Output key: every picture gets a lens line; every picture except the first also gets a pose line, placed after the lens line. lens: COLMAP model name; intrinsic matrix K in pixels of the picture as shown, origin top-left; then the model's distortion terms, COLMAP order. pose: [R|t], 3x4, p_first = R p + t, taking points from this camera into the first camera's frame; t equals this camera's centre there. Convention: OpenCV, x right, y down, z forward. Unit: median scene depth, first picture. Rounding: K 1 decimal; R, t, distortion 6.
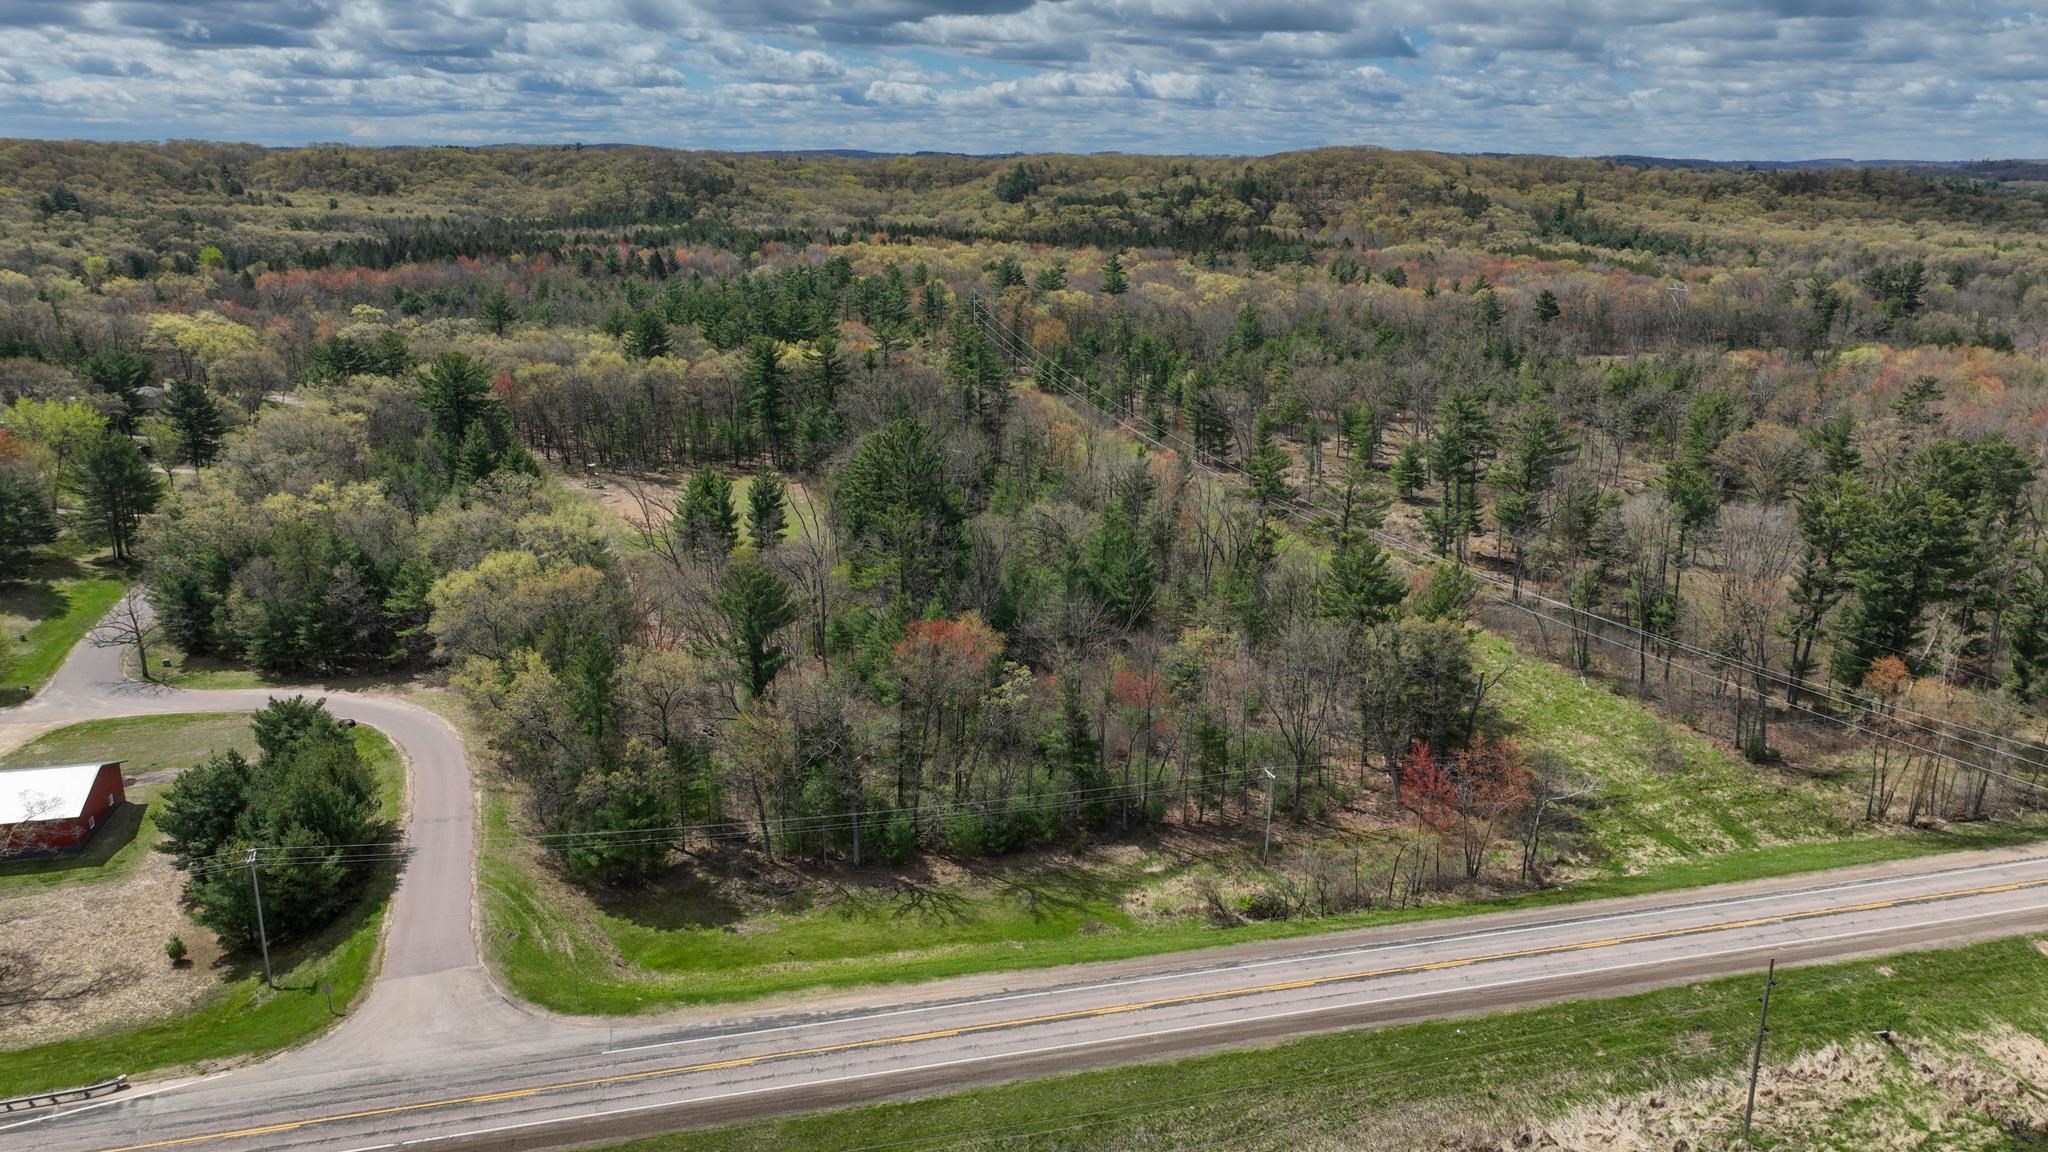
lens RADIAL K [[1440.1, 0, 1026.7], [0, 1440.1, 582.4], [0, 0, 1]] dist [-0.003644, 0.021426]
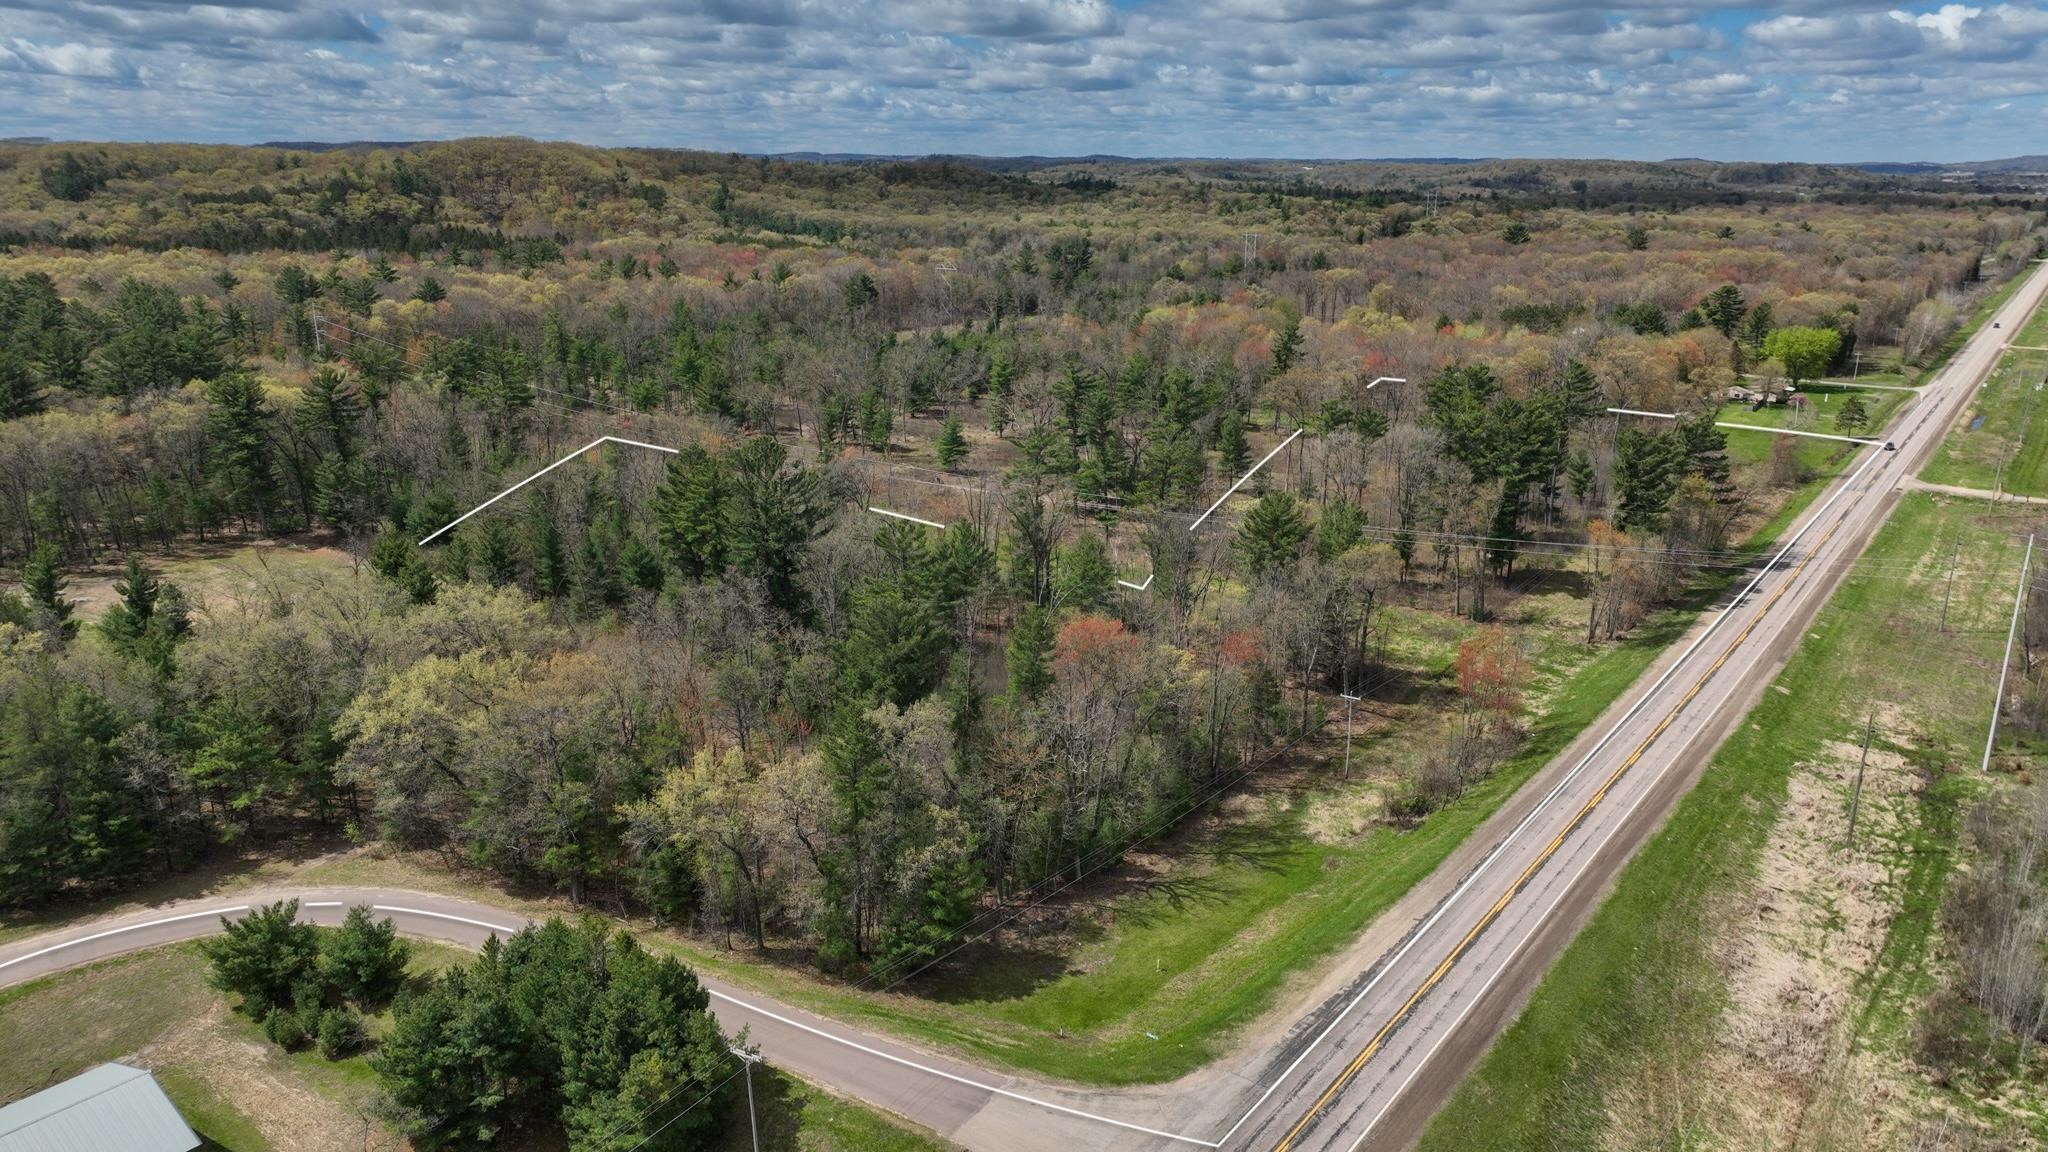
lens RADIAL K [[1440.1, 0, 1026.7], [0, 1440.1, 582.4], [0, 0, 1]] dist [-0.003644, 0.021426]
pose [[0.797091, -0.169985, 0.579441, -0.415757], [0.166857, 0.984203, 0.059194, -0.040608], [-0.580349, 0.049500, 0.812862, 0.135563]]
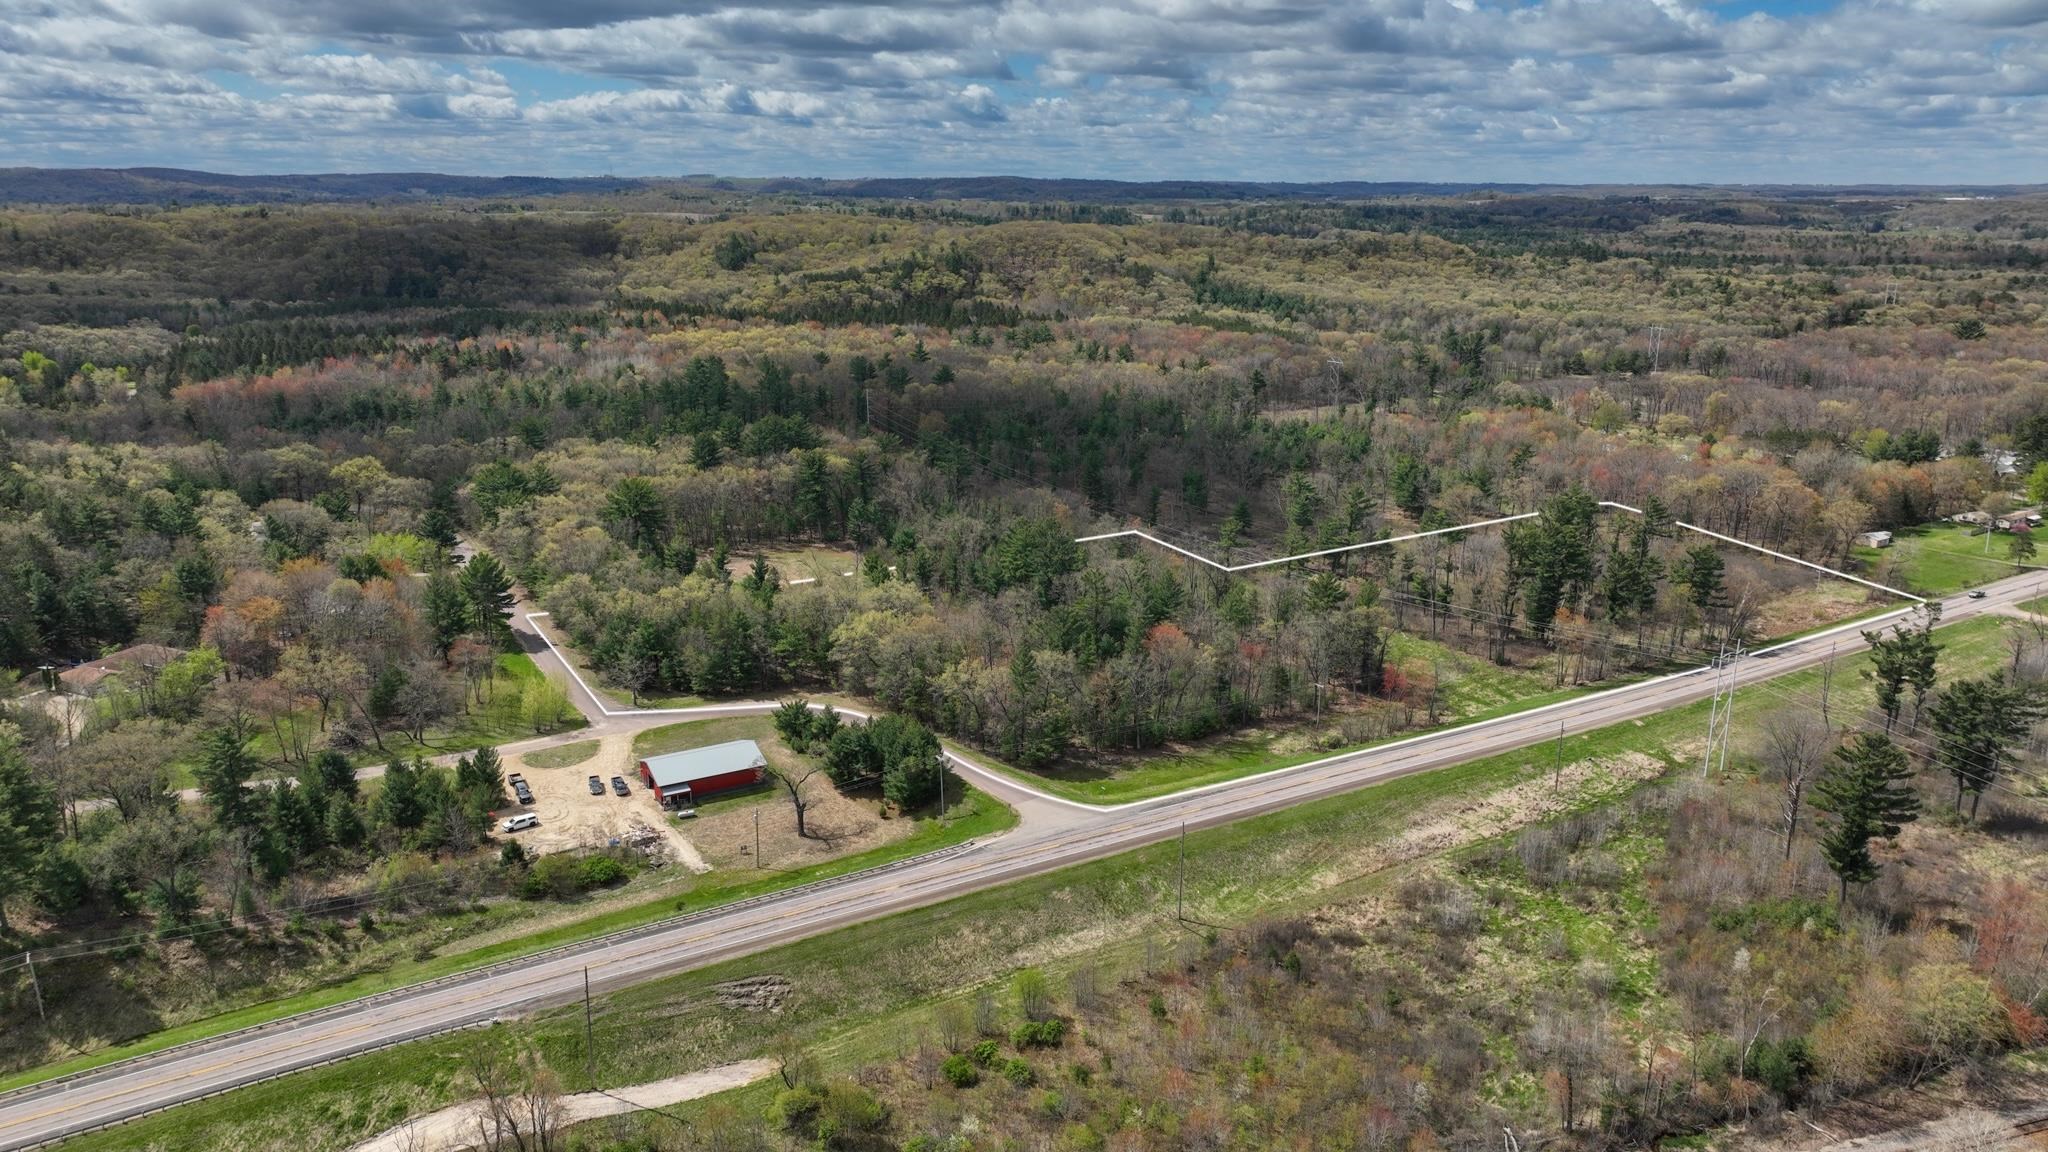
lens RADIAL K [[1440.1, 0, 1026.7], [0, 1440.1, 582.4], [0, 0, 1]] dist [-0.003644, 0.021426]
pose [[0.960665, -0.074861, 0.267431, -0.491044], [0.077454, 0.996996, 0.000855, -0.032694], [-0.266692, 0.019892, 0.963577, -0.569773]]
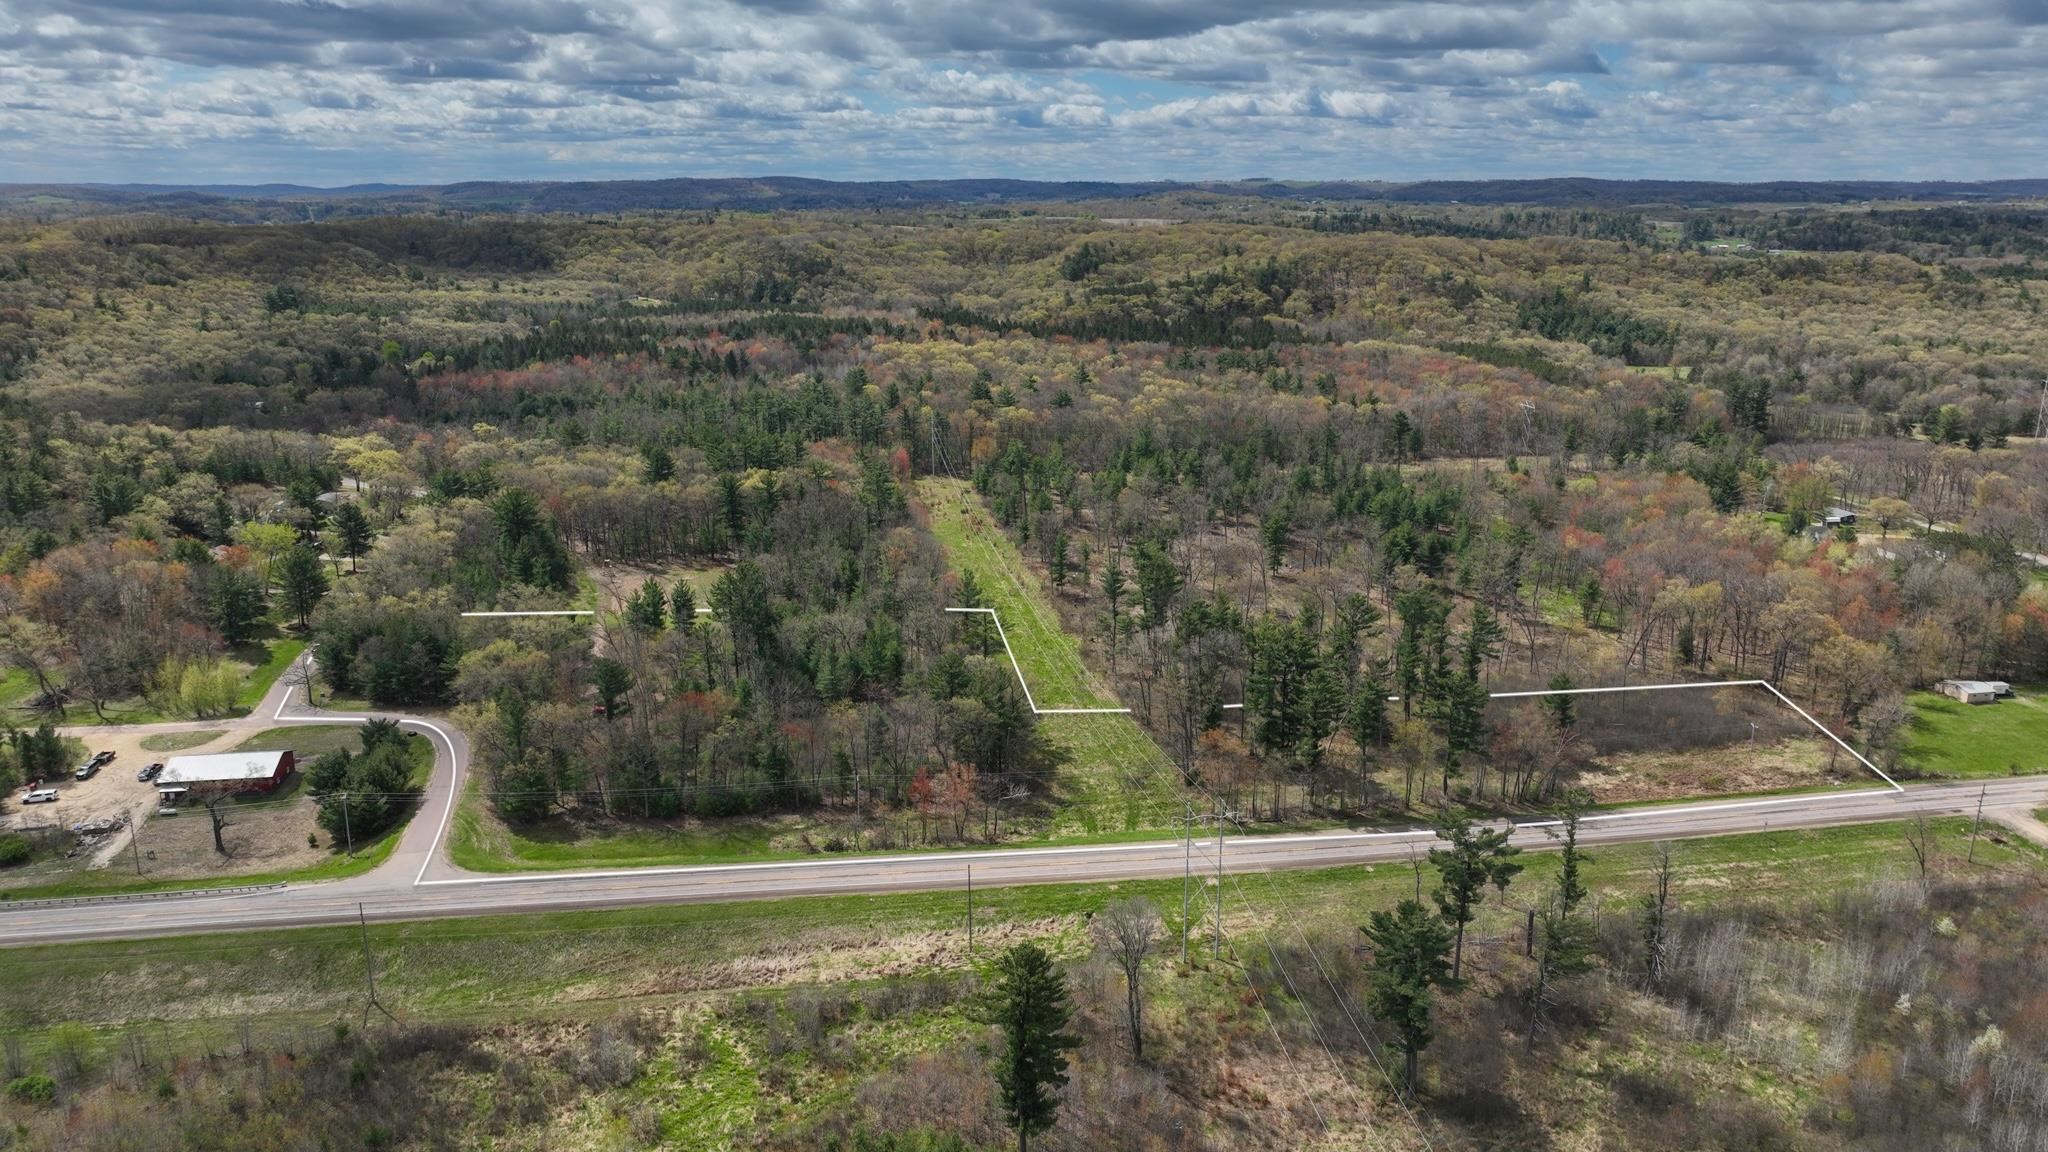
lens RADIAL K [[1440.1, 0, 1026.7], [0, 1440.1, 582.4], [0, 0, 1]] dist [-0.003644, 0.021426]
pose [[0.993860, 0.024906, -0.107807, 0.364378], [-0.026151, 0.999606, -0.010150, -0.070210], [0.107511, 0.012906, 0.994120, -0.539949]]
